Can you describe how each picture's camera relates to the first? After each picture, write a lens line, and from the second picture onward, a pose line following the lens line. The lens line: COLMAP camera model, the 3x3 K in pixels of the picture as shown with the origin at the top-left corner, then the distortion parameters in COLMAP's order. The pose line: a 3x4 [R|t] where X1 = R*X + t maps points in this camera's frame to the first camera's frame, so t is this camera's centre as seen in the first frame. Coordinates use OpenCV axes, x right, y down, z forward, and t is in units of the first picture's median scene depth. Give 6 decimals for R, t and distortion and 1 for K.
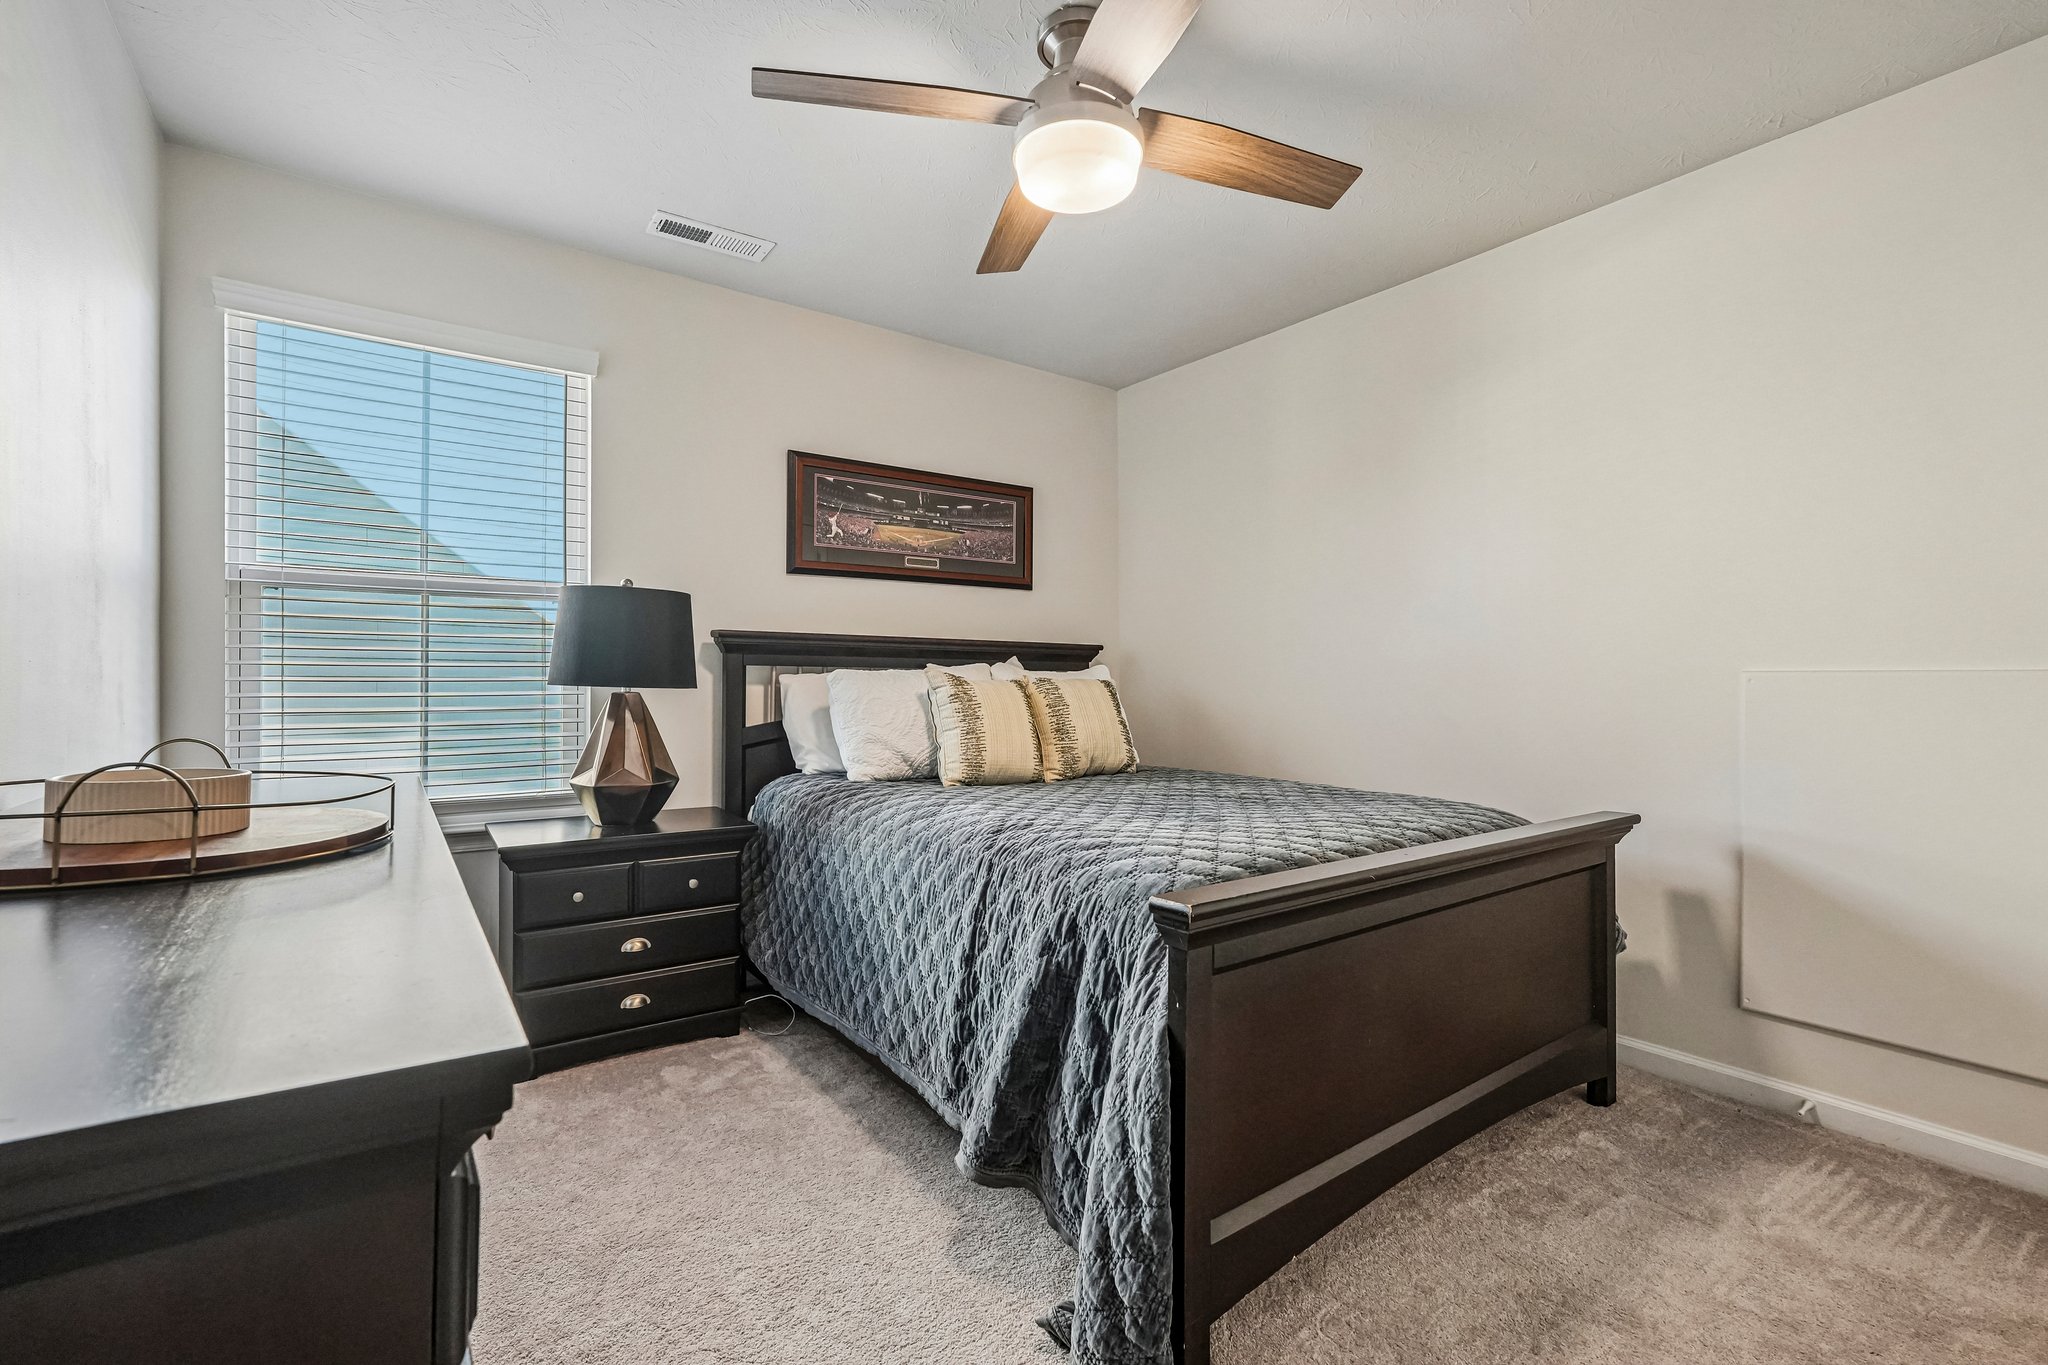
lens RADIAL K [[902.8, 0, 1020.5], [0, 902.8, 681.7], [0, 0, 1]] dist [0.000351, 0.000202]
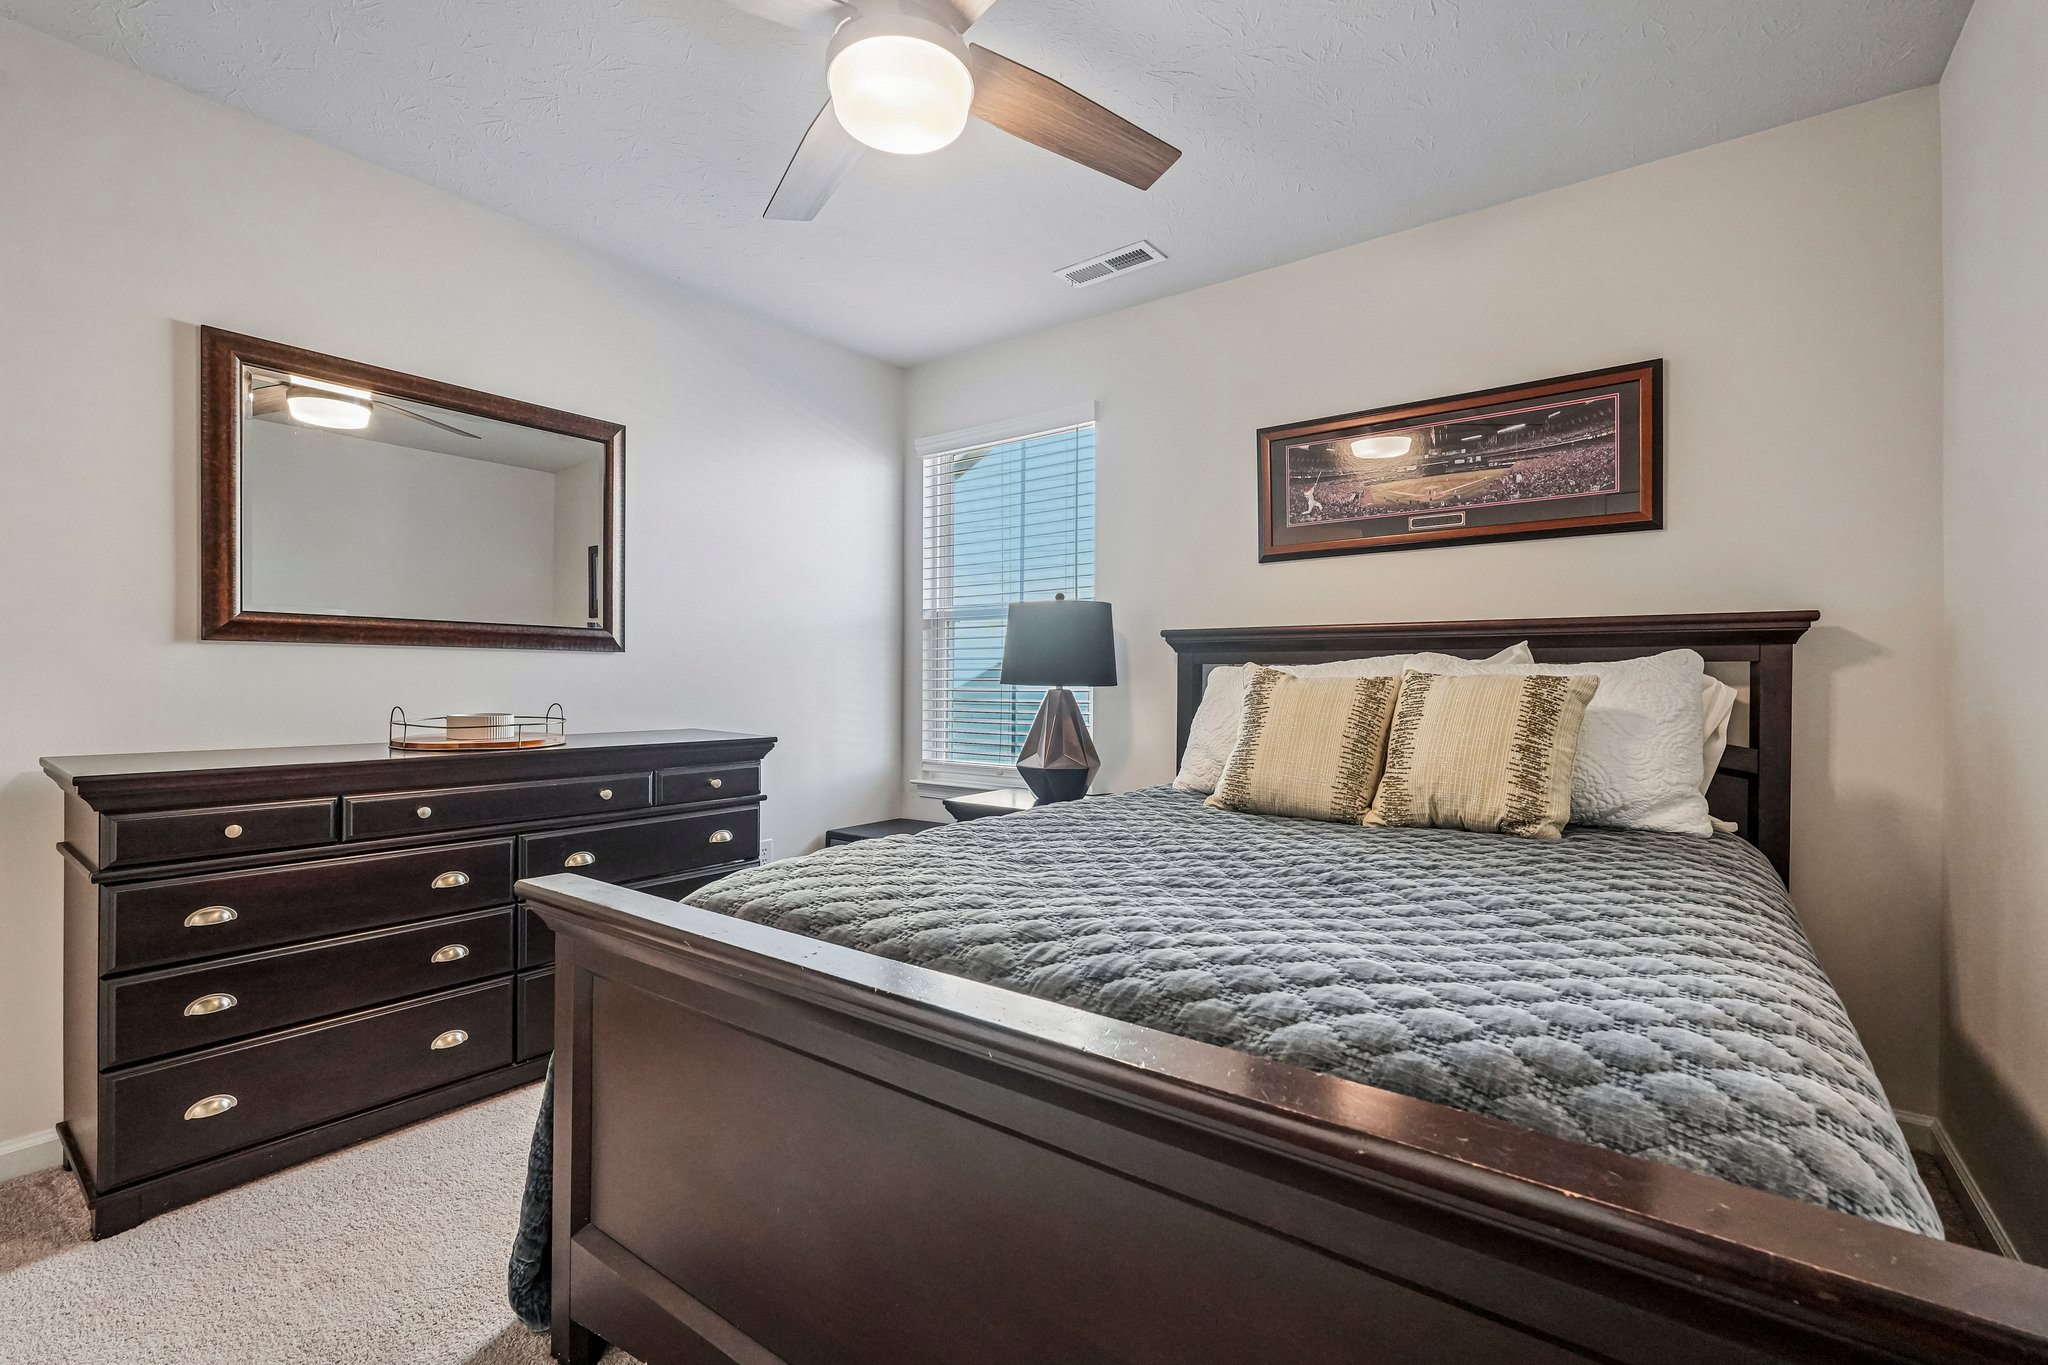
lens RADIAL K [[902.8, 0, 1018.8], [0, 902.8, 680.0], [0, 0, 1]] dist [0.000351, 0.000202]
pose [[0.304671, -0.003696, -0.952451, 0.526366], [-0.001182, 0.999990, -0.004259, 0.003282], [0.952457, 0.002423, 0.304663, 0.470075]]
